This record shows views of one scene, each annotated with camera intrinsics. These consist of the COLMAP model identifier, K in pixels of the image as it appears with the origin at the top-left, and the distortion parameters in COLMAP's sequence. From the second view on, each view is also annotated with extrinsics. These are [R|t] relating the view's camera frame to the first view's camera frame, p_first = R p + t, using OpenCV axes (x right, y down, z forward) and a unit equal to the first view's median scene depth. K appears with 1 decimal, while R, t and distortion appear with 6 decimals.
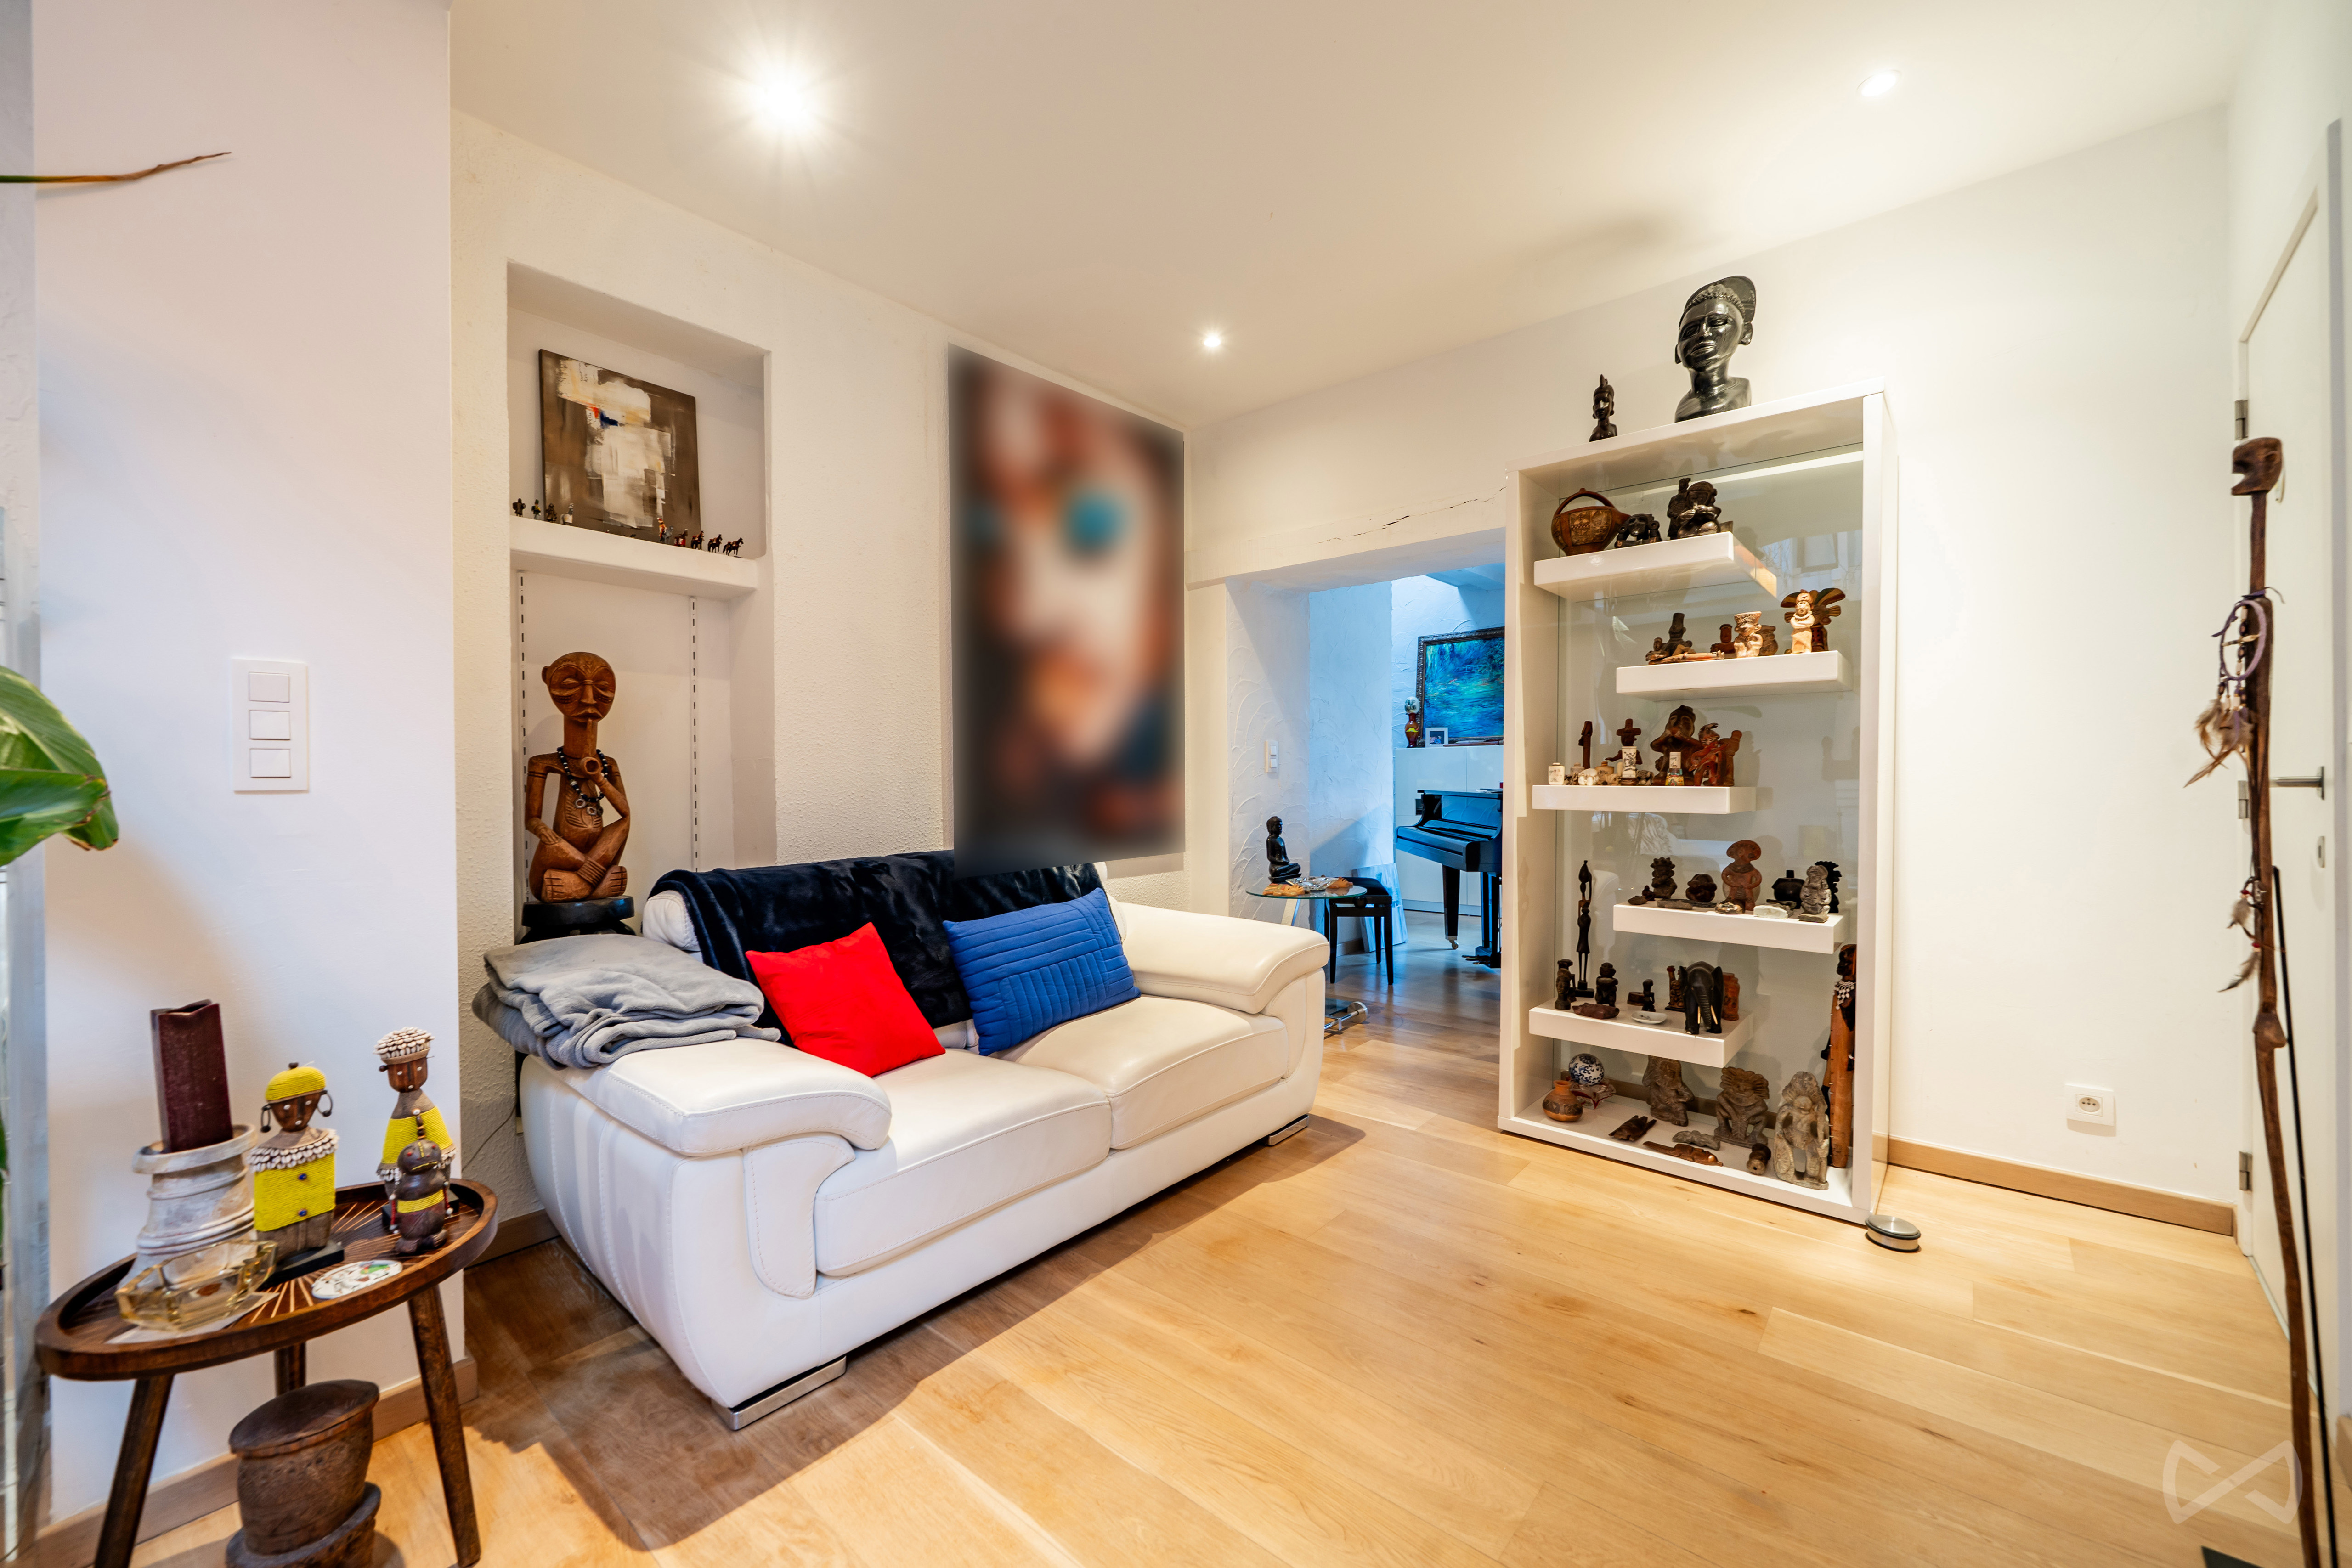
lens RADIAL K [[915.8, 0, 1183.1], [0, 915.8, 780.8], [0, 0, 1]] dist [-0.001303, 0.000026]
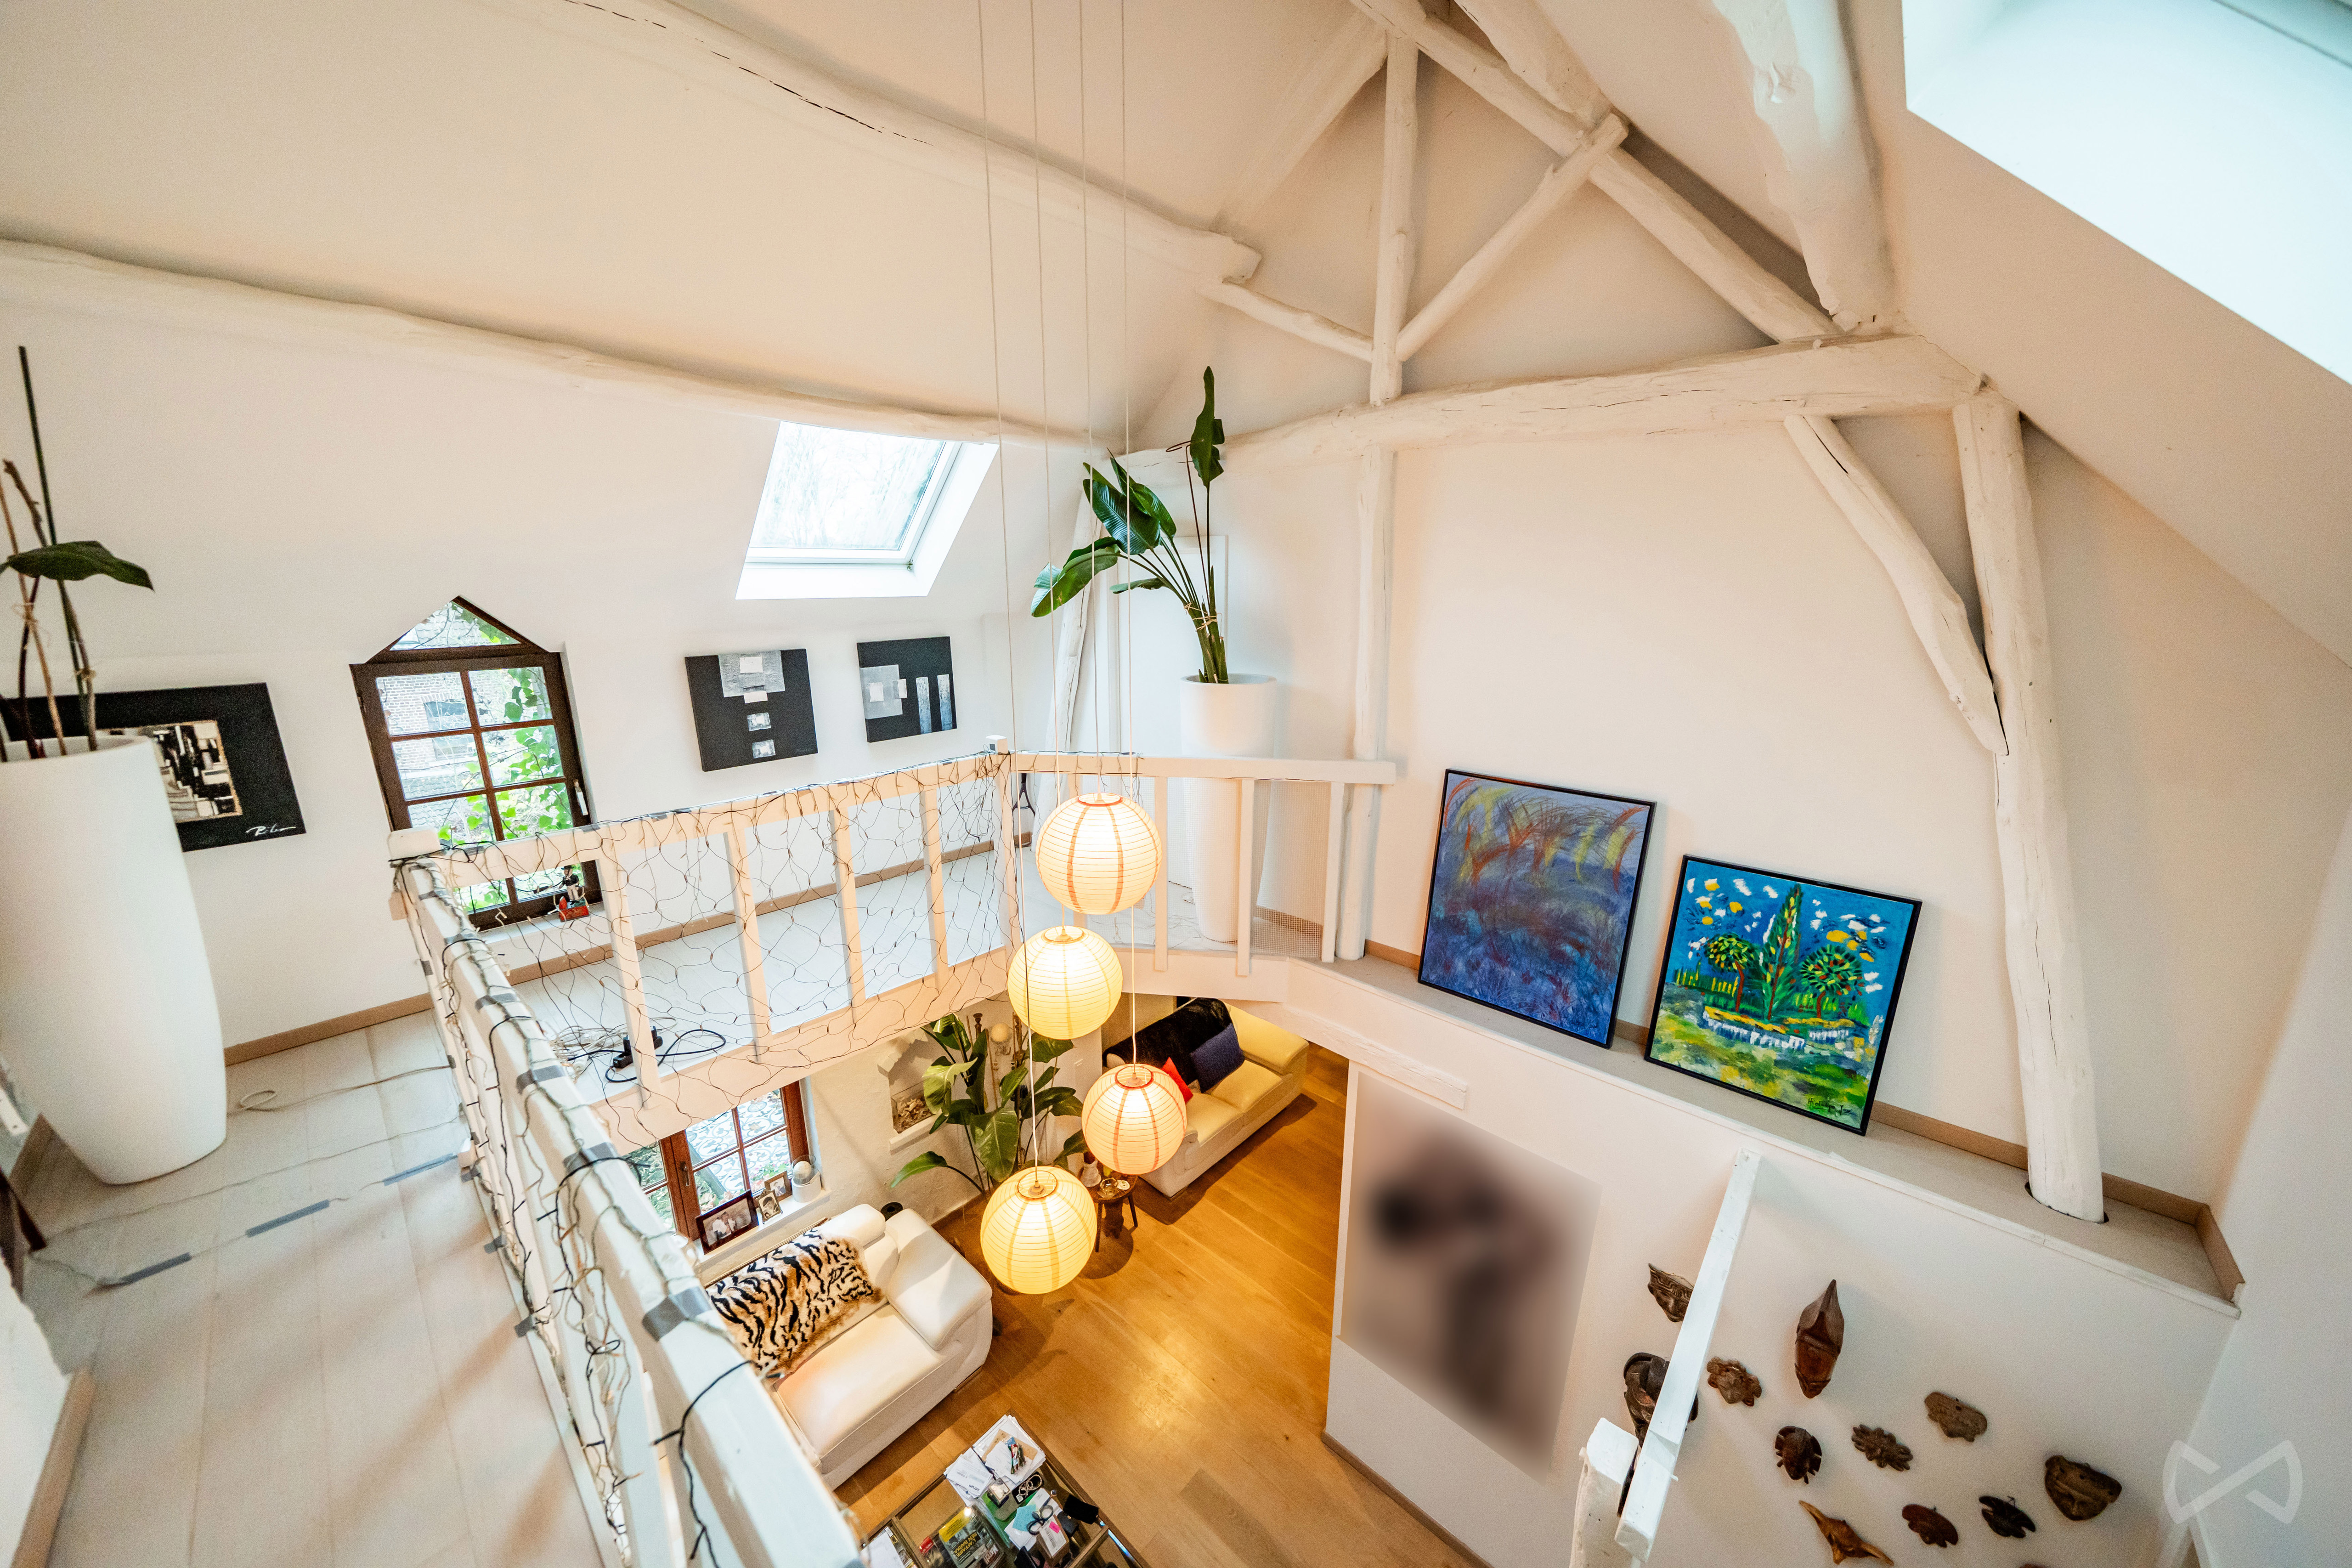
lens RADIAL K [[814.4, 0, 1177.1], [0, 814.4, 791.1], [0, 0, 1]] dist [-0.003348, 0.000477]
pose [[0.999350, 0.020449, -0.029677, -0.214803], [-0.012003, 0.965281, 0.260937, -1.346916], [0.033982, -0.260411, 0.964900, -1.387567]]
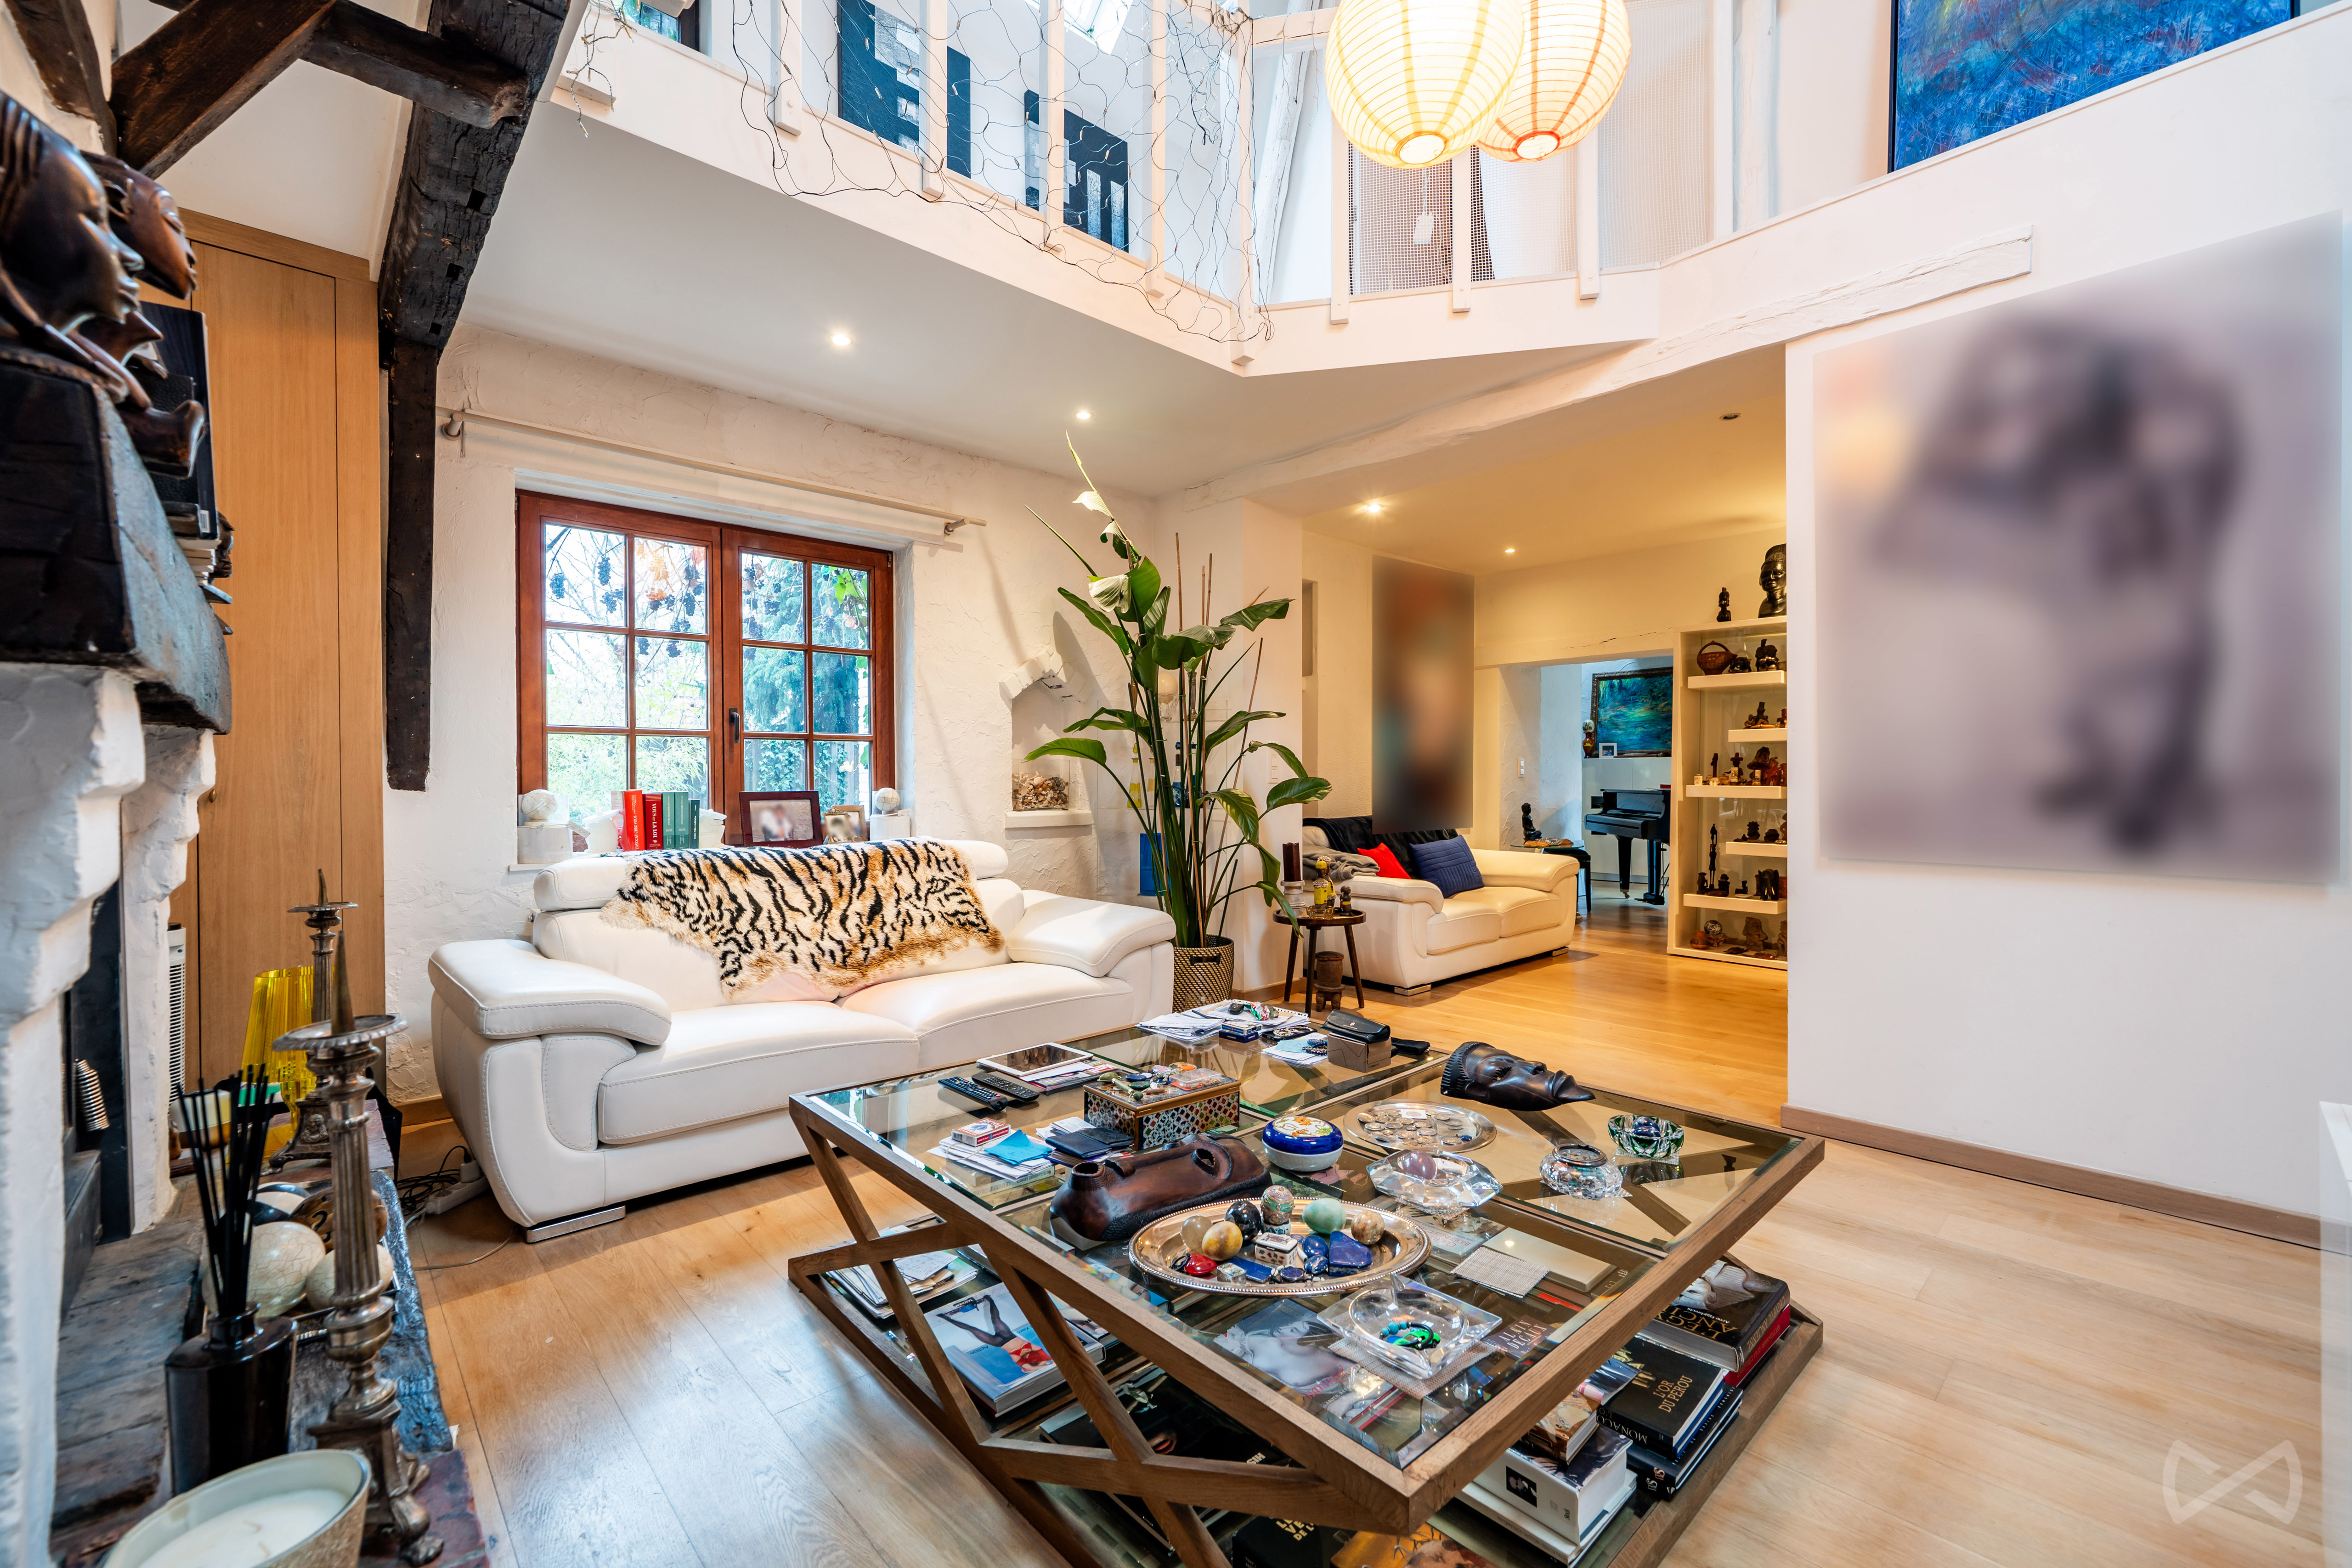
lens RADIAL K [[979.9, 0, 1168.5], [0, 979.9, 783.8], [0, 0, 1]] dist [0.000034, -0.000070]
pose [[0.993448, 0.005947, -0.114128, -0.514678], [-0.005509, 0.999976, 0.004155, -0.000531], [0.114150, -0.003499, 0.993457, -1.299147]]
